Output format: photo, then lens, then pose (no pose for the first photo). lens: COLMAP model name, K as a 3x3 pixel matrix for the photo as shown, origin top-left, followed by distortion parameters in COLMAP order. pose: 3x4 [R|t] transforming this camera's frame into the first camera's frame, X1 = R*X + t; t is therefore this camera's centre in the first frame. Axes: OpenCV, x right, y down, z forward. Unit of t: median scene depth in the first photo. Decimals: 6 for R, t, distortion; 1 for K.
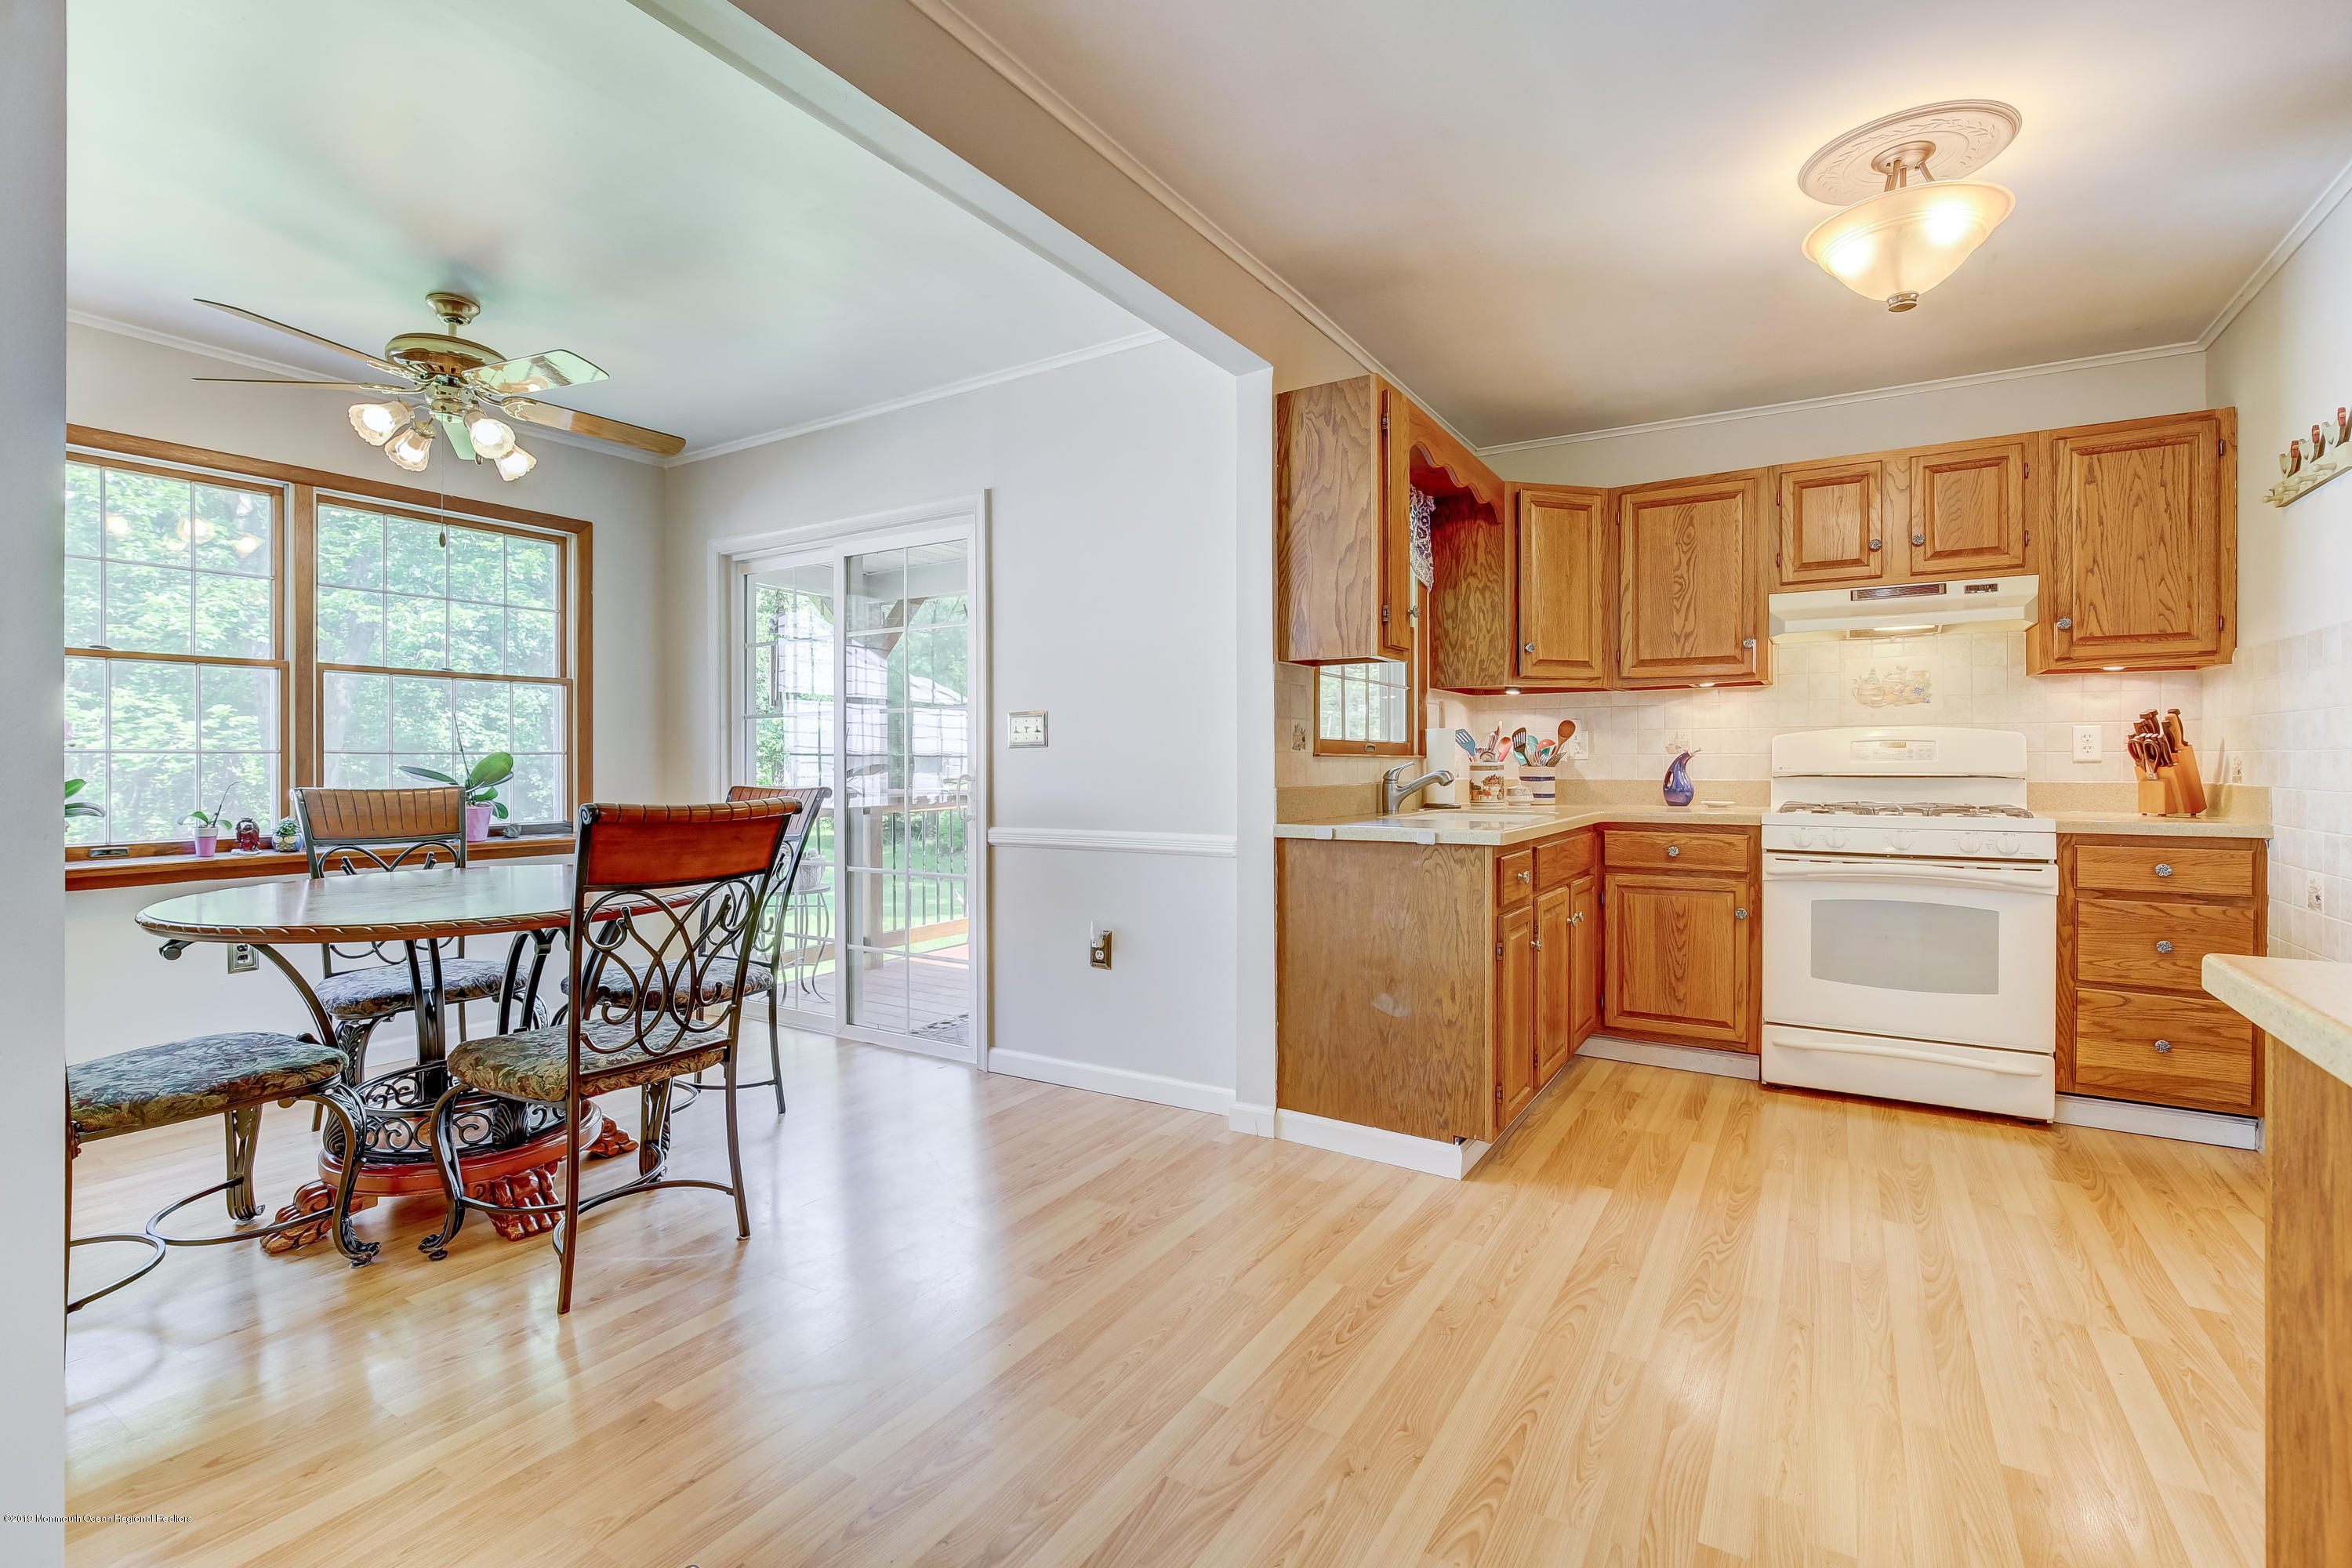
lens RADIAL K [[1063.0, 0, 1178.3], [0, 1063.0, 762.9], [0, 0, 1]] dist [-0.020643, 0.008028]
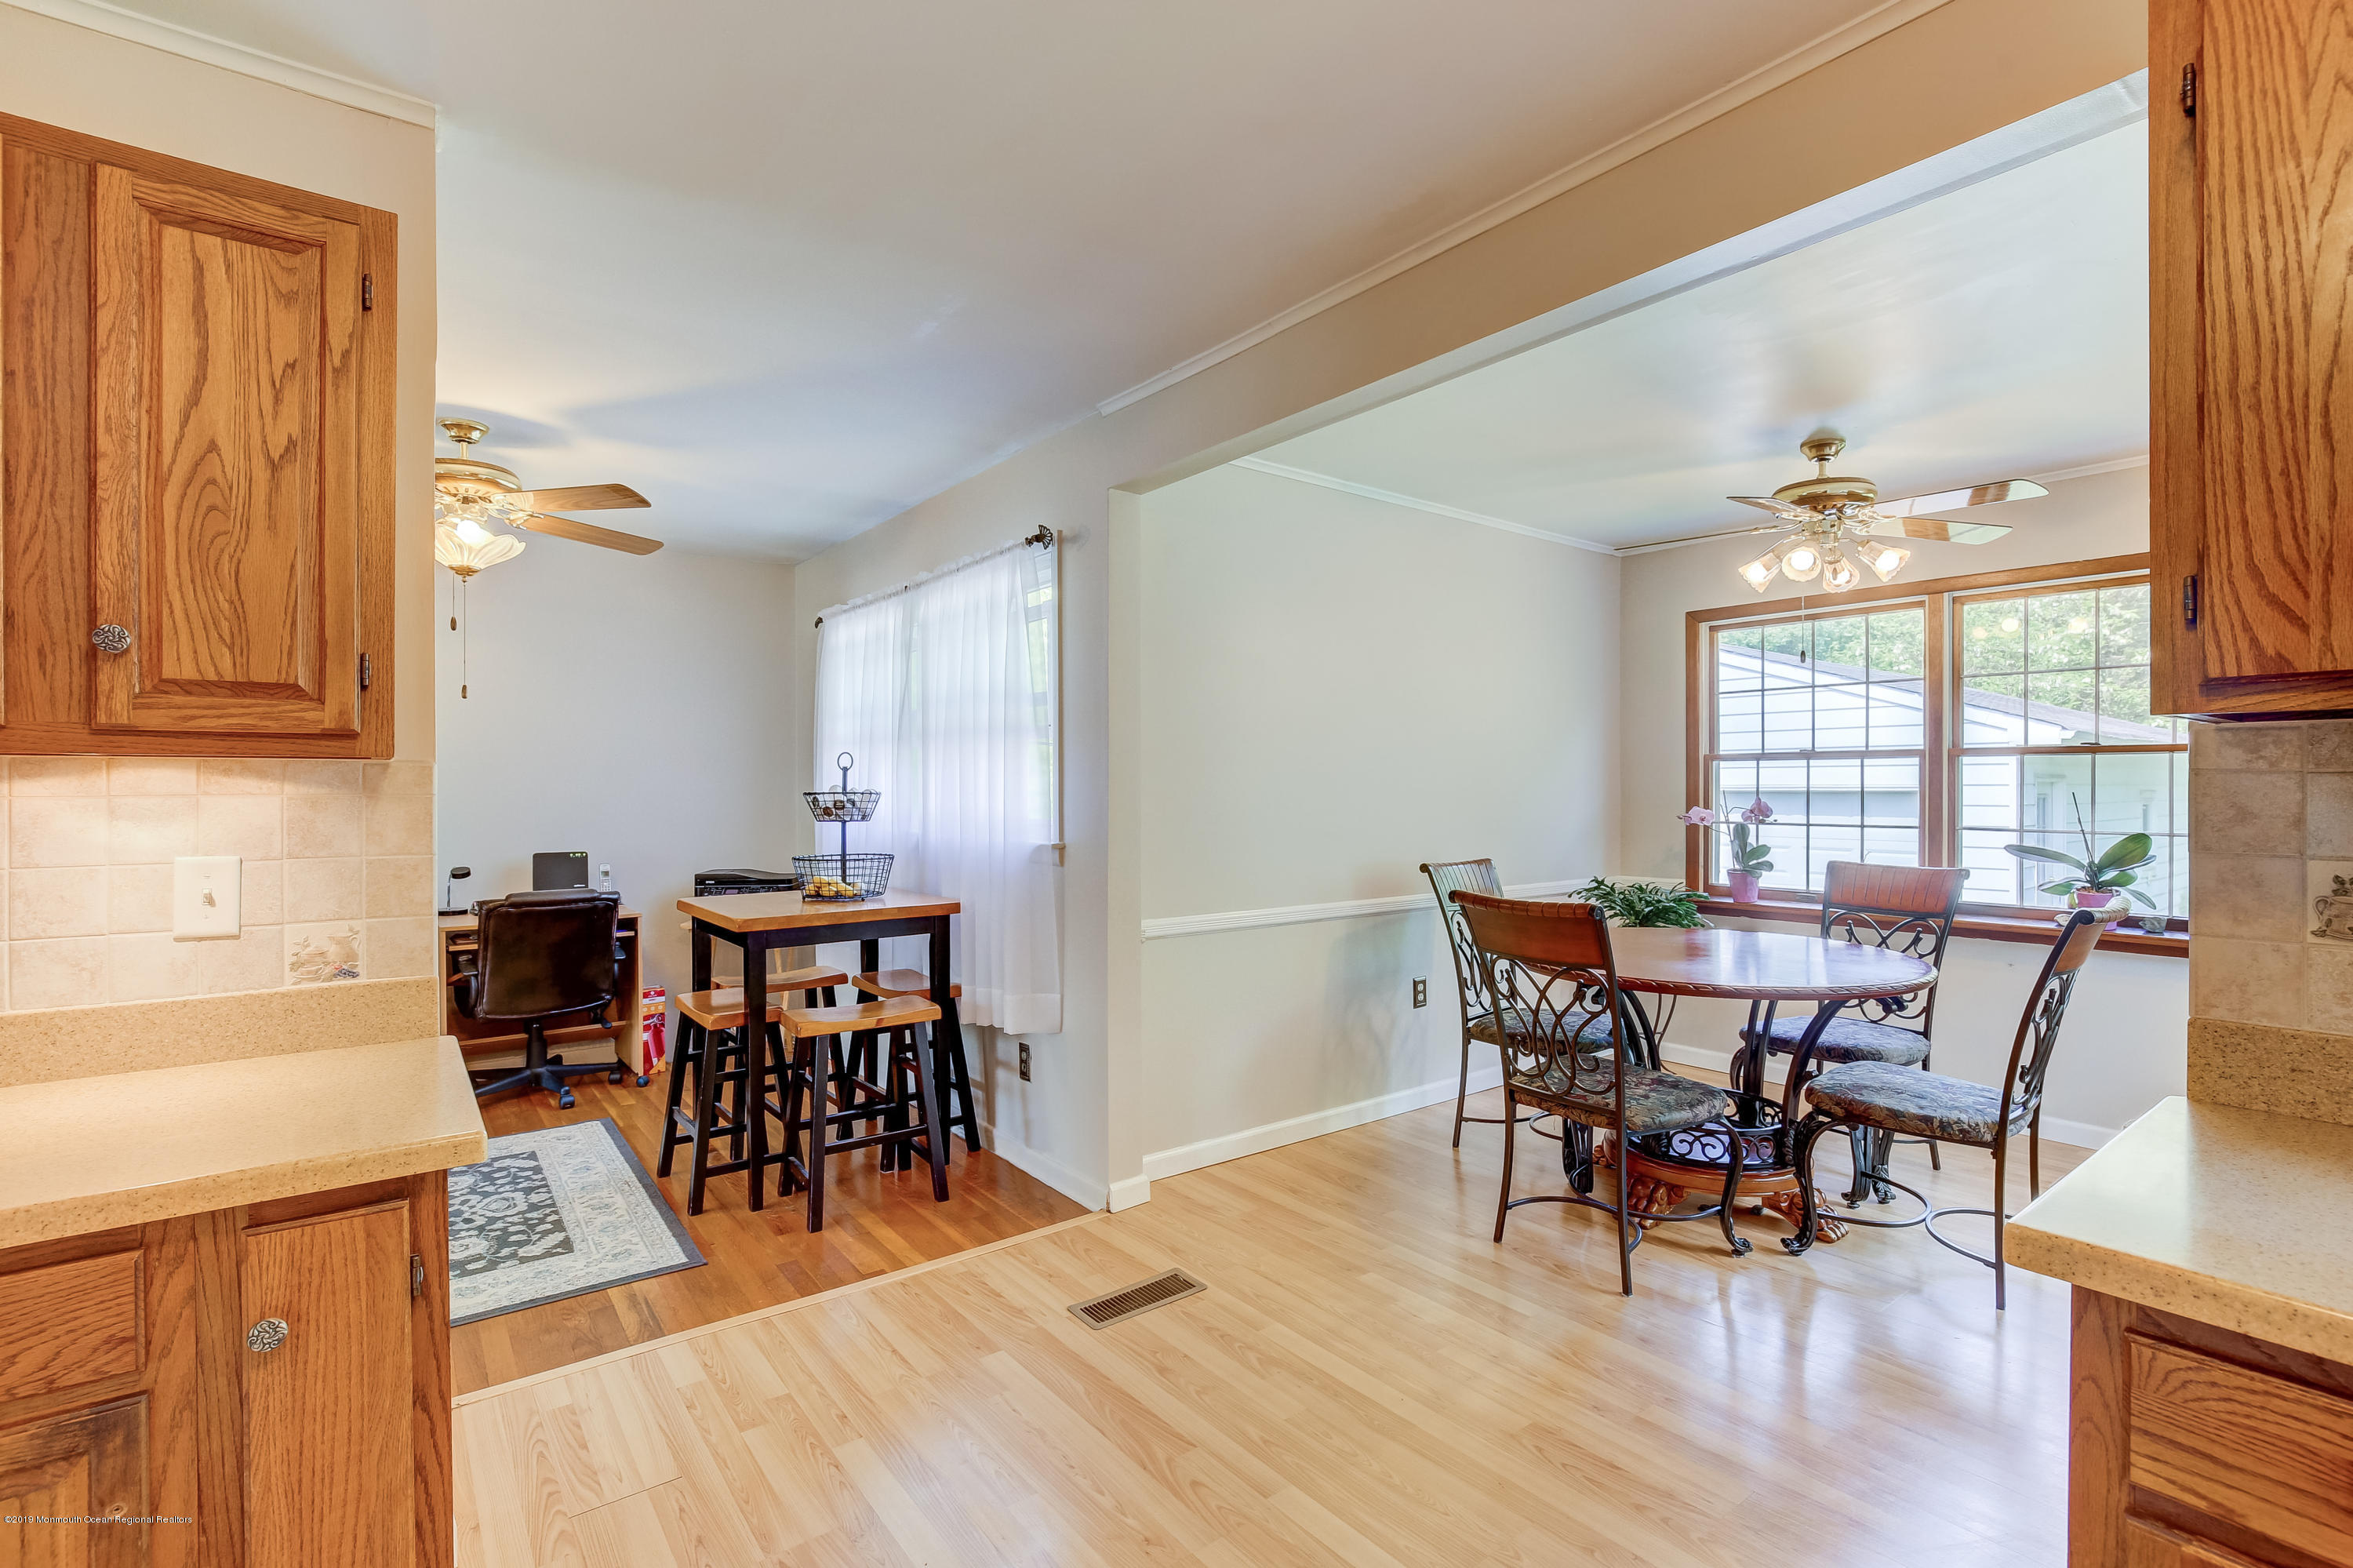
lens RADIAL K [[1077.6, 0, 1177.4], [0, 1077.6, 788.2], [0, 0, 1]] dist [-0.017515, 0.000681]
pose [[-0.353839, 0.005496, -0.935290, 0.590159], [0.000487, 0.999984, 0.005692, -0.066454], [0.935306, 0.001558, -0.353836, 0.698227]]
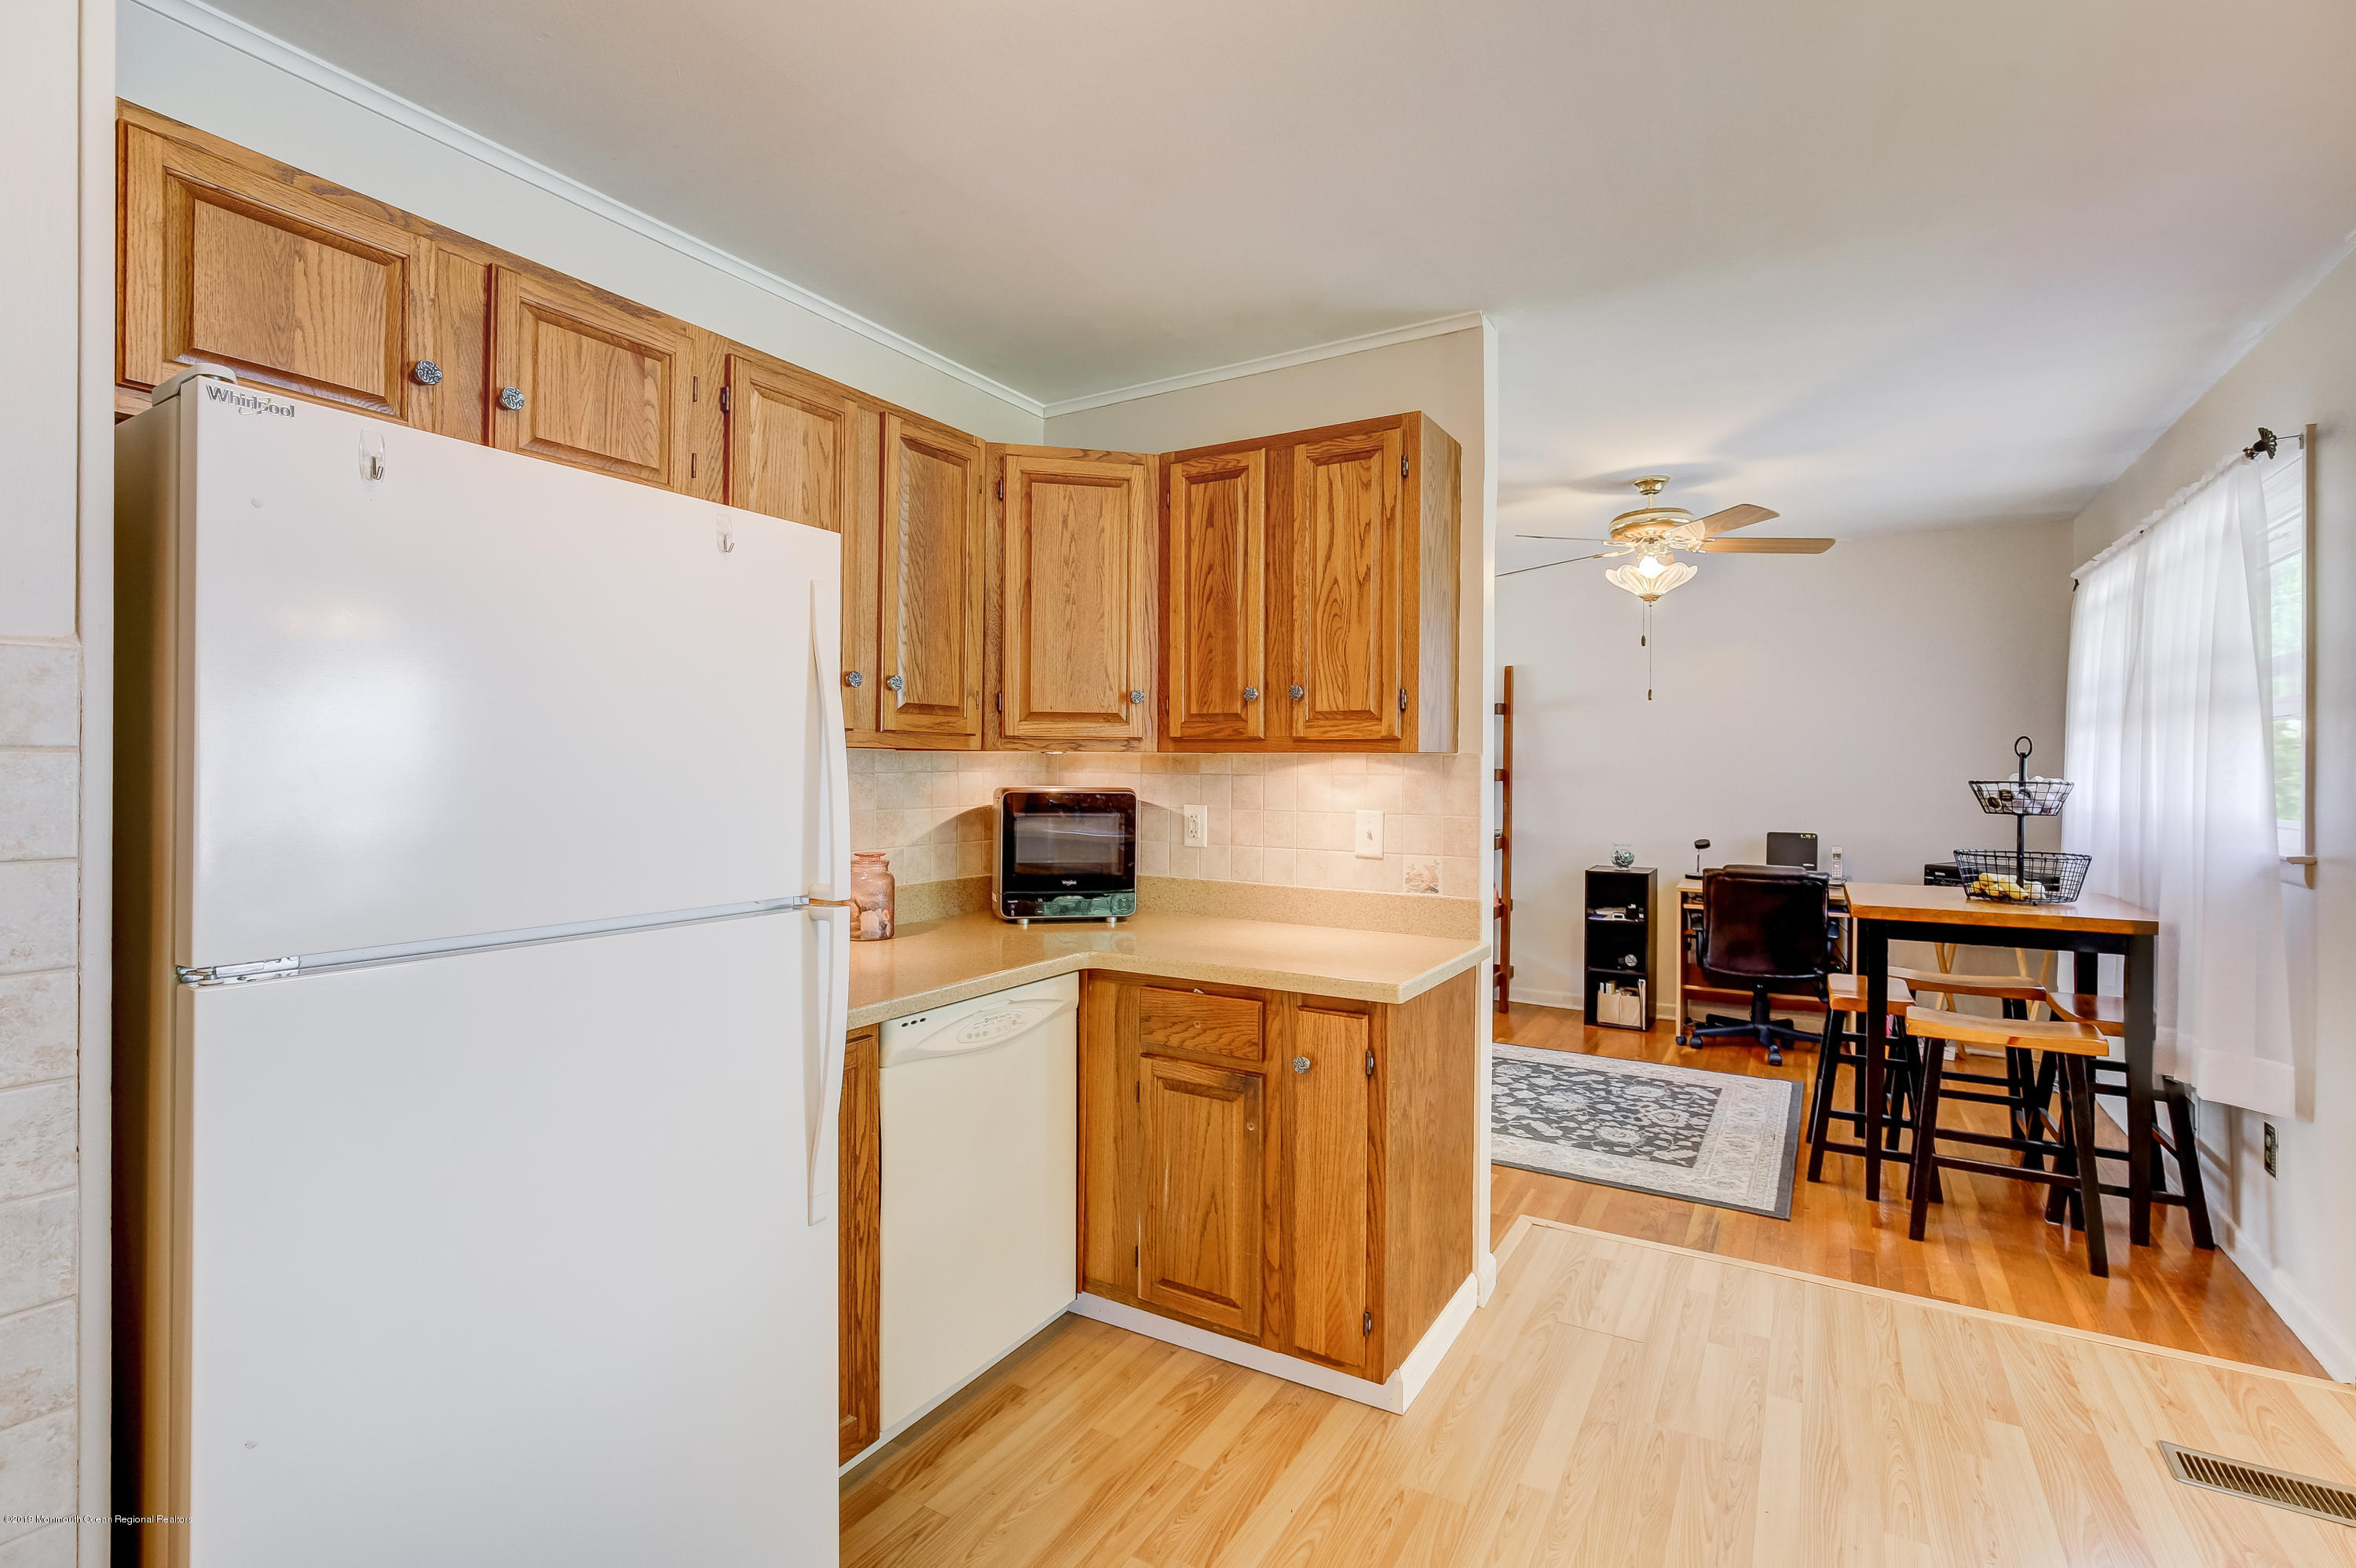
lens RADIAL K [[1069.1, 0, 1182.9], [0, 1069.1, 767.8], [0, 0, 1]] dist [-0.012377, 0.000119]
pose [[-0.999708, -0.004991, -0.023647, 0.460460], [-0.005086, 0.999979, 0.003985, -0.068887], [0.023627, 0.004104, -0.999712, 0.946403]]
